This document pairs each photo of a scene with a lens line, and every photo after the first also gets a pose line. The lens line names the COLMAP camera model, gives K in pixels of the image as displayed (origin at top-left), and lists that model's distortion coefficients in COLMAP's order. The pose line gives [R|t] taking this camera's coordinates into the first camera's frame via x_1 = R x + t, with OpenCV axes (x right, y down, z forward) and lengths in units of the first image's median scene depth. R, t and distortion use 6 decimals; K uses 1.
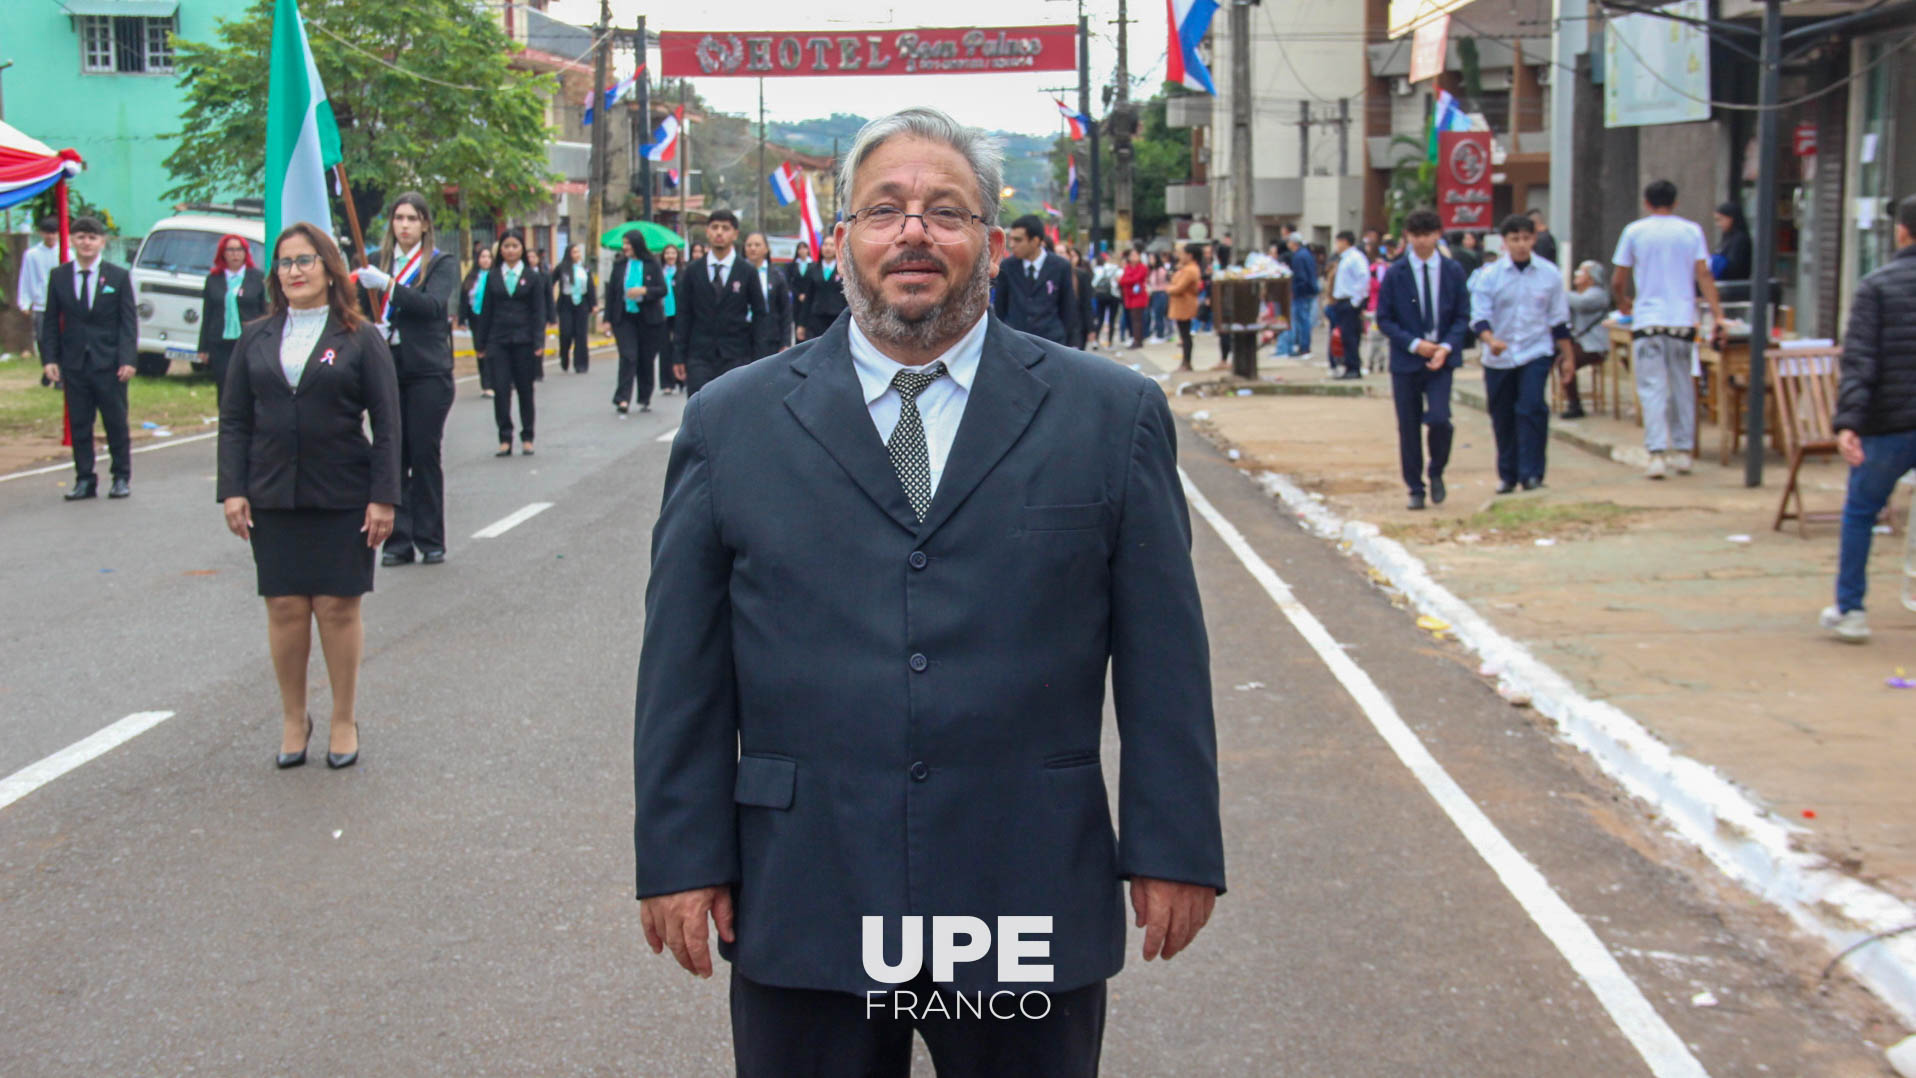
lens RADIAL K [[2890.4, 0, 958.0], [0, 2890.4, 539.0], [0, 0, 1]] dist [0.111732, 0.011338]
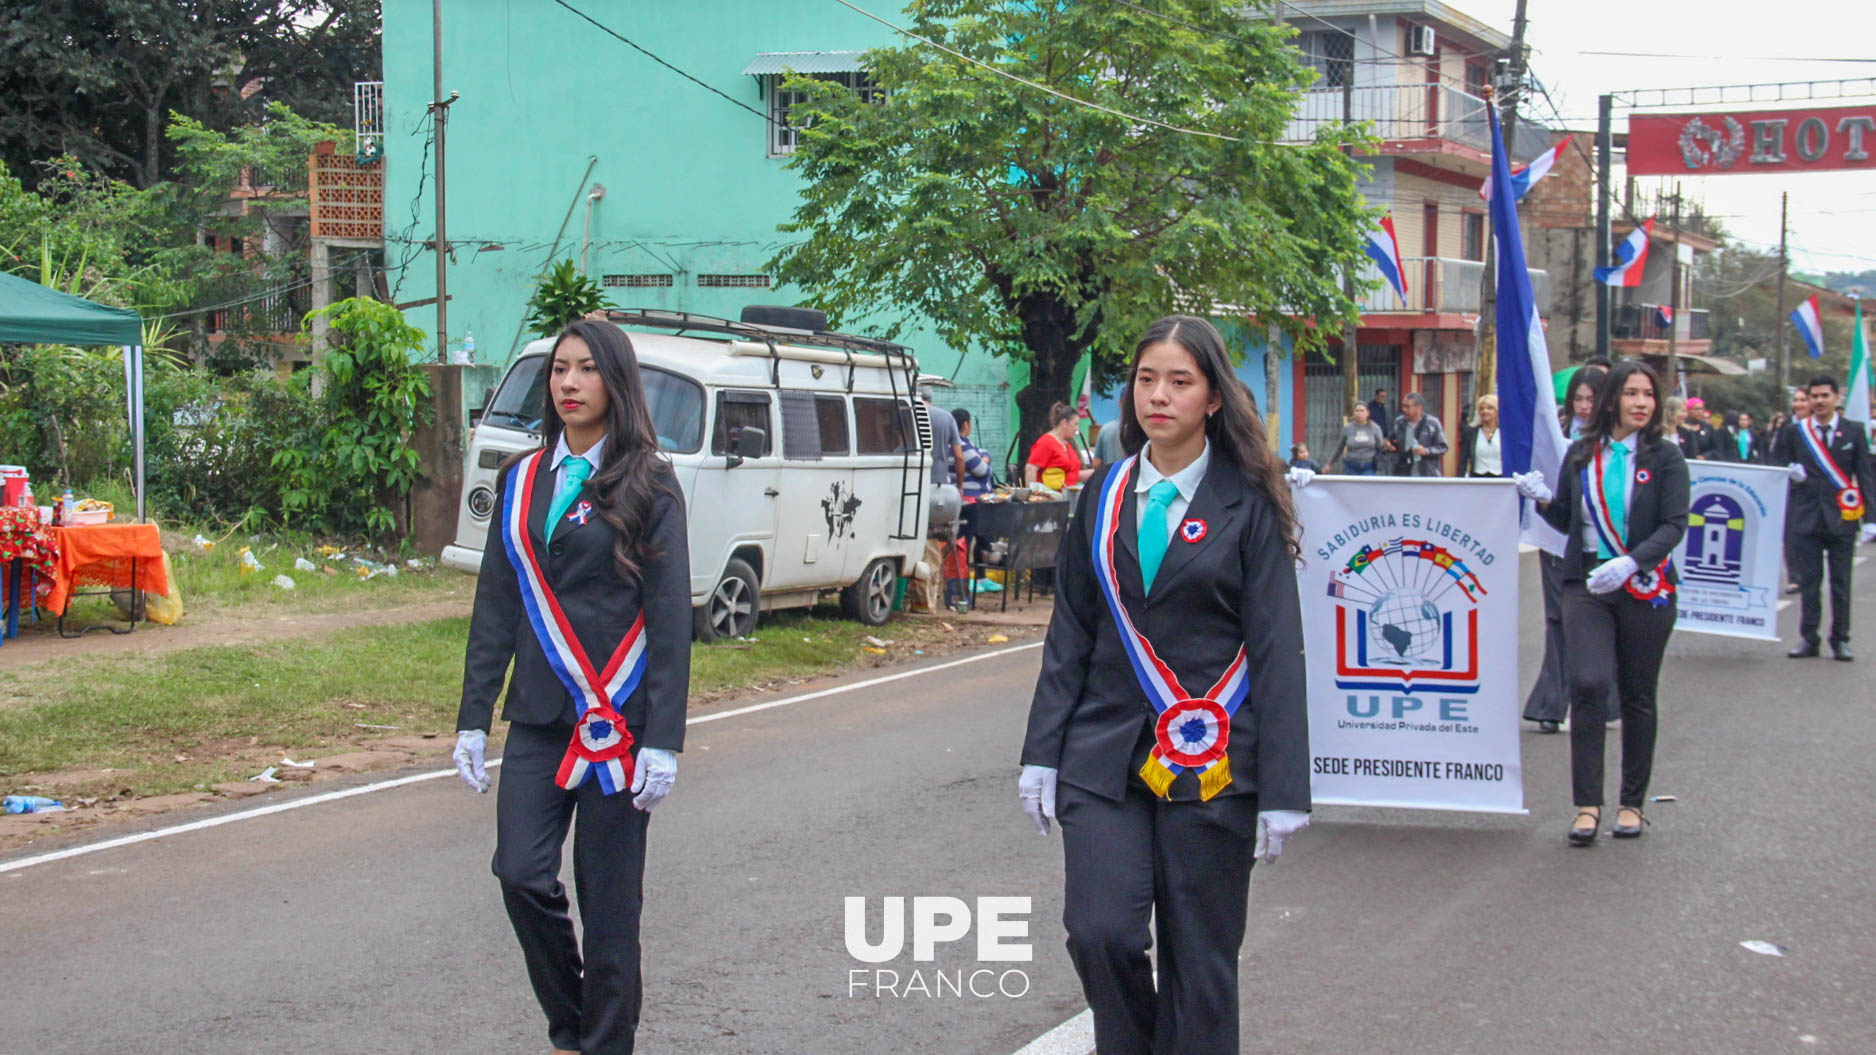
lens RADIAL K [[3011.9, 0, 938.0], [0, 3011.9, 527.5], [0, 0, 1]] dist [0.182970, 0.026558]
pose [[0.941557, 0.027116, -0.335759, -0.002674], [-0.046606, 0.997655, -0.050123, -0.019300], [0.333613, 0.062842, 0.940613, 0.195828]]
